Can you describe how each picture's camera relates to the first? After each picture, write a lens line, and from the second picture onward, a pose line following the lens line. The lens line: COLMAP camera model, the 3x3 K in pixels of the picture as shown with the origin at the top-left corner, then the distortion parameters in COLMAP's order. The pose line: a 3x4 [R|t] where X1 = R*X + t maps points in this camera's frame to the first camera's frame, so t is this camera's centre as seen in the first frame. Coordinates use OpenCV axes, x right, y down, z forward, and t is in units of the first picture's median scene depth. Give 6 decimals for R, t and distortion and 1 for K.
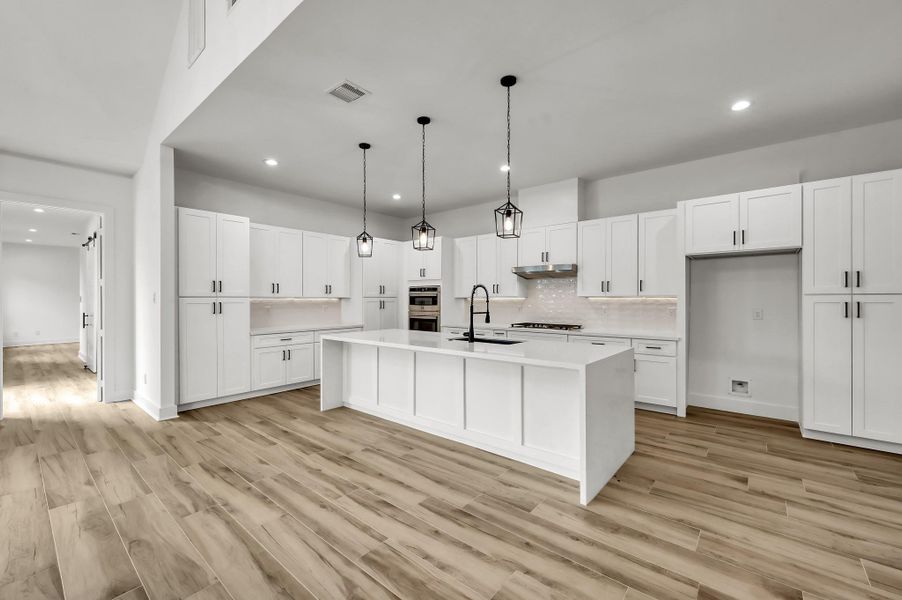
lens RADIAL K [[355.2, 0, 449.9], [0, 355.2, 301.3], [0, 0, 1]] dist [-0.001215, -0.000037]
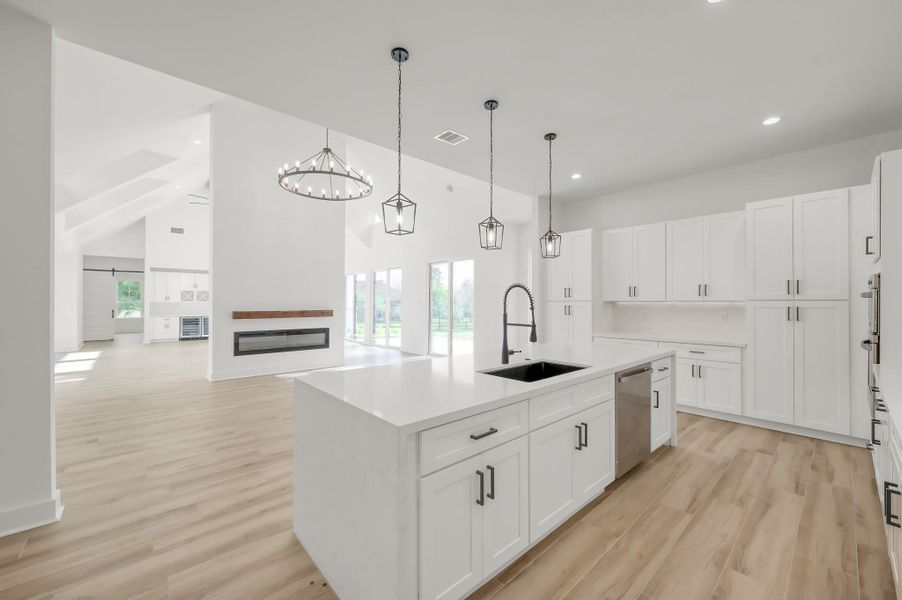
lens RADIAL K [[363.7, 0, 458.4], [0, 363.7, 301.2], [0, 0, 1]] dist [-0.001509, 0.000075]
pose [[-0.138272, -0.004013, -0.990386, 0.813719], [-0.004482, 0.999984, -0.003426, -0.010092], [0.990384, 0.003965, -0.138288, 1.028949]]
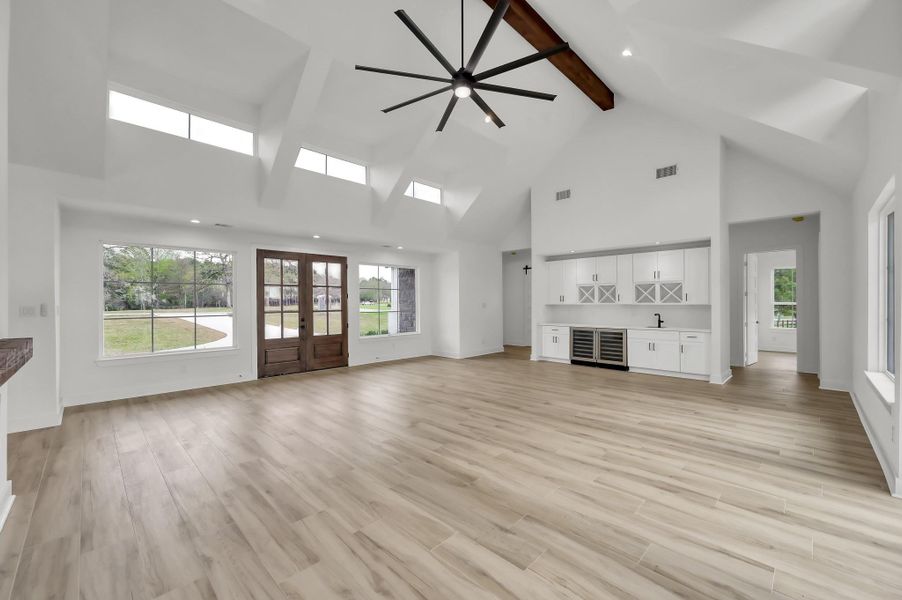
lens RADIAL K [[355.2, 0, 449.9], [0, 355.2, 301.3], [0, 0, 1]] dist [-0.001215, -0.000037]
pose [[-0.995855, 0.006163, 0.090748, -1.918480], [0.006115, 0.999981, -0.000807, -0.022674], [-0.090751, -0.000249, -0.995874, 0.116014]]
